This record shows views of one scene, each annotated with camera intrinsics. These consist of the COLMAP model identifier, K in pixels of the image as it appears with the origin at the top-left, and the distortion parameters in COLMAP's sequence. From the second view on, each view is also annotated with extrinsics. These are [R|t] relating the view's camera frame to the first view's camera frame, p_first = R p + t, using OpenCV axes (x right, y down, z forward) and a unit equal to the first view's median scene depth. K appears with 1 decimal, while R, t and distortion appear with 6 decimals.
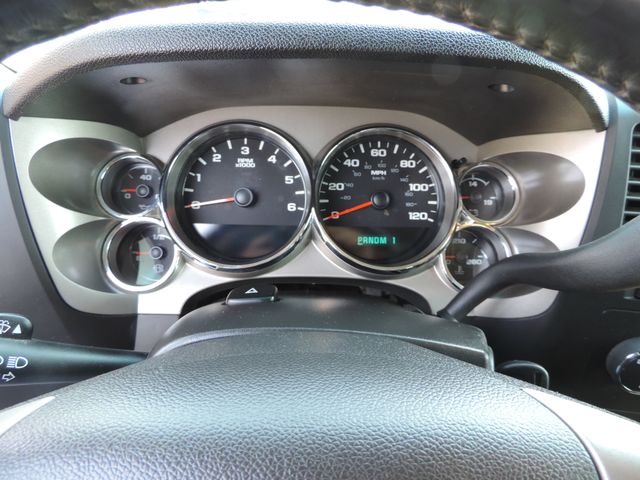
lens RADIAL K [[451.7, 0, 320.0], [0, 451.7, 240.0], [0, 0, 1]] dist [-0.003651, -0.004339]
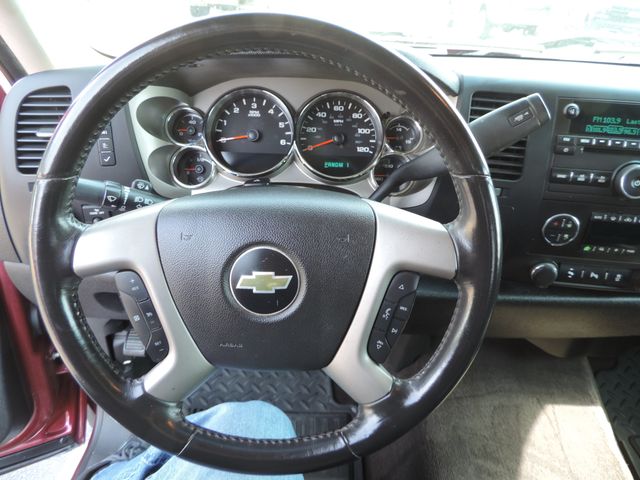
lens RADIAL K [[451.7, 0, 320.0], [0, 451.7, 240.0], [0, 0, 1]] dist [-0.003651, -0.004339]
pose [[0.999607, 0.018859, -0.020742, 0.108546], [-0.017128, 0.996593, 0.080677, 0.141409], [0.022193, -0.080290, 0.996524, -0.620280]]
